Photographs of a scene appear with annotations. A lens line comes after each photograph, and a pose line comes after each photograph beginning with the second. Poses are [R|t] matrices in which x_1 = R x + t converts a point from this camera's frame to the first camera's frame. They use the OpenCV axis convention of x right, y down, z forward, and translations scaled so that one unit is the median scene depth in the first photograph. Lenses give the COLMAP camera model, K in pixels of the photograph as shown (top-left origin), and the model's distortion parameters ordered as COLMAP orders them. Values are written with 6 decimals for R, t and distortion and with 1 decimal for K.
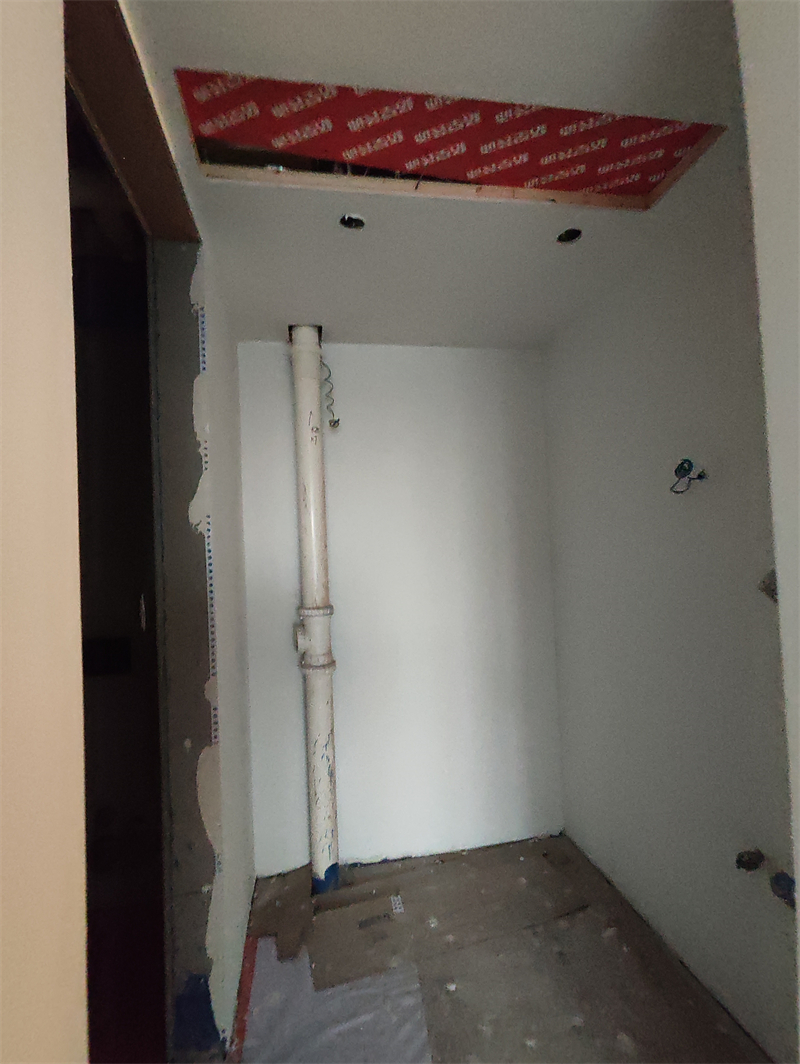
lens RADIAL K [[483.4, 0, 385.2], [0, 483.4, 533.1], [0, 0, 1]] dist [-0.000656, 0.003346]
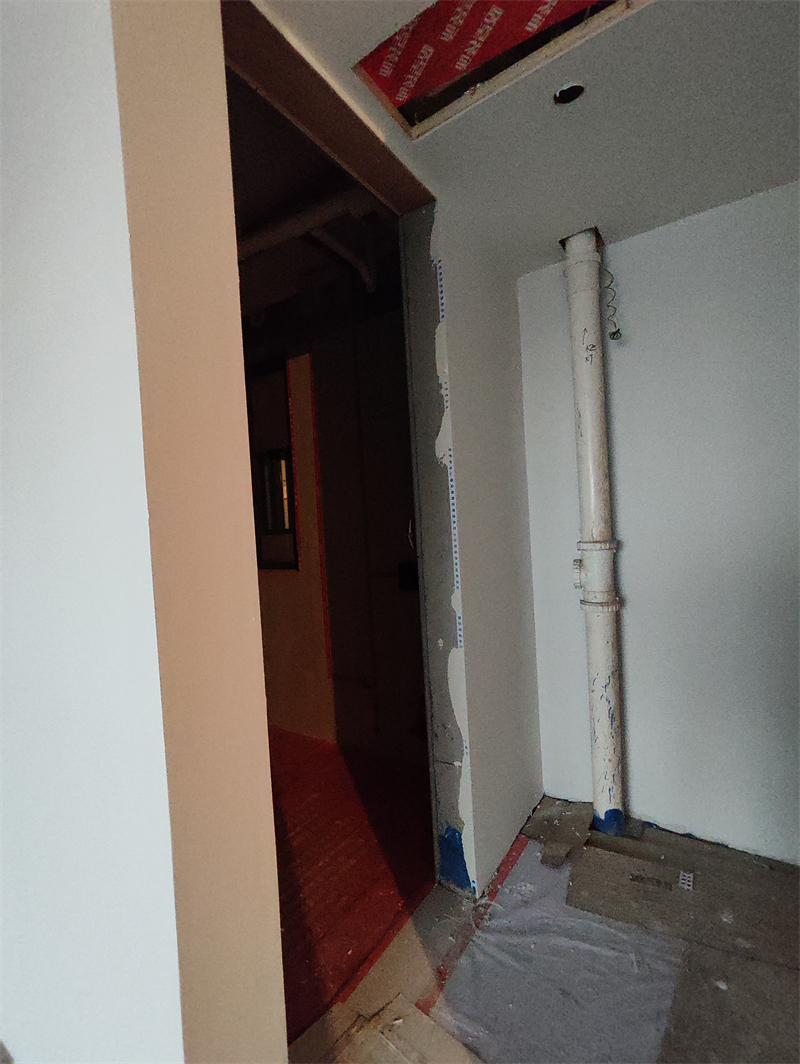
lens RADIAL K [[483.4, 0, 388.1], [0, 483.4, 532.8], [0, 0, 1]] dist [-0.000656, 0.003346]
pose [[0.721898, 0.012423, -0.691888, 0.312802], [0.049594, 0.996339, 0.069635, 0.073055], [0.690220, -0.084583, 0.718639, 0.070061]]
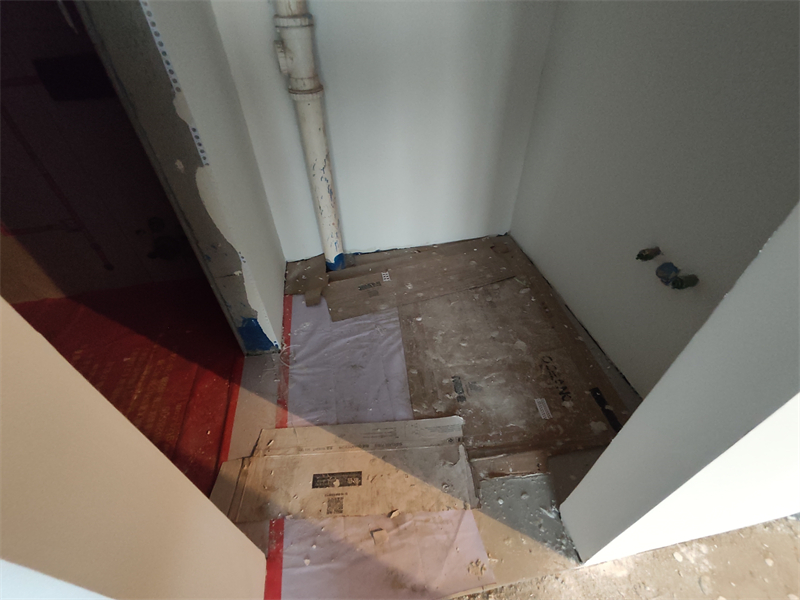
lens RADIAL K [[363.5, 0, 402.5], [0, 363.5, 312.2], [0, 0, 1]] dist [-0.000656, 0.003346]
pose [[0.999133, -0.010238, 0.040365, 0.039413], [-0.021038, 0.712421, 0.701437, 0.097077], [-0.035938, -0.701677, 0.711588, 0.188933]]
